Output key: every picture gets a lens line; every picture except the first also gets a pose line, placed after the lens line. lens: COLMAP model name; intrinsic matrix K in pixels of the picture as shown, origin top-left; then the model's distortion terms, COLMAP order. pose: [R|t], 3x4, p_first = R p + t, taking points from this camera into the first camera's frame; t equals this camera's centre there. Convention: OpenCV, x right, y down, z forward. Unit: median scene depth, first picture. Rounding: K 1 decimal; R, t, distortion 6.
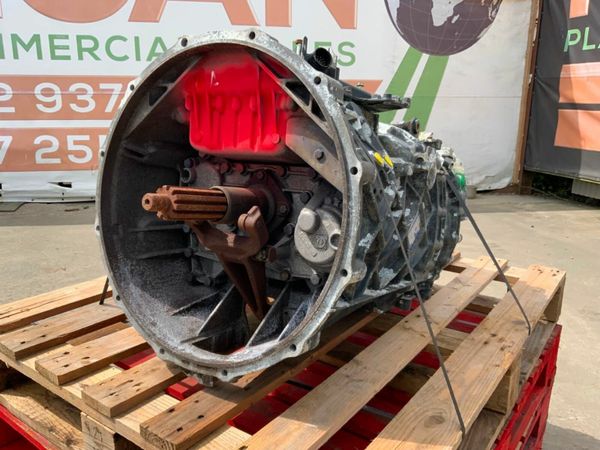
lens RADIAL K [[502.6, 0, 298.2], [0, 502.6, 225.1], [0, 0, 1]] dist [0.031974, -0.066618]
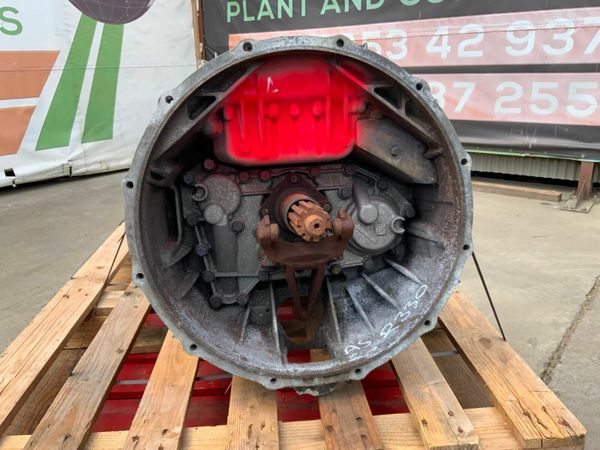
lens RADIAL K [[502.6, 0, 298.2], [0, 502.6, 225.1], [0, 0, 1]] dist [0.031974, -0.066618]
pose [[0.778519, -0.218424, 0.588386, -0.103212], [0.180790, 0.975797, 0.123029, -0.020005], [-0.601018, 0.010594, 0.799165, 0.031299]]
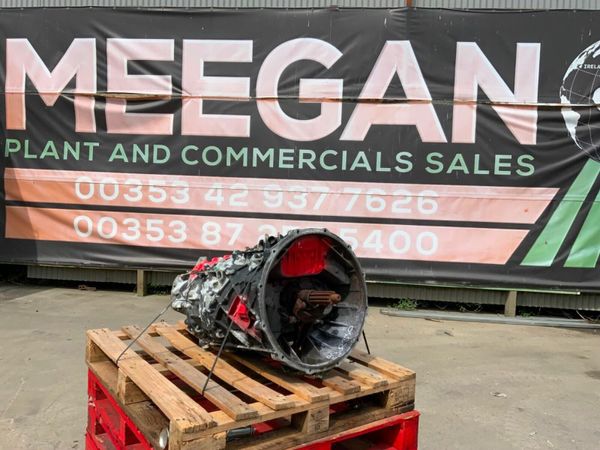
lens RADIAL K [[502.6, 0, 298.2], [0, 502.6, 225.1], [0, 0, 1]] dist [0.031974, -0.066618]
pose [[0.331843, -0.046977, 0.942164, -0.352368], [0.185668, 0.982476, -0.016408, -0.051364], [-0.924882, 0.180375, 0.334750, 0.029765]]
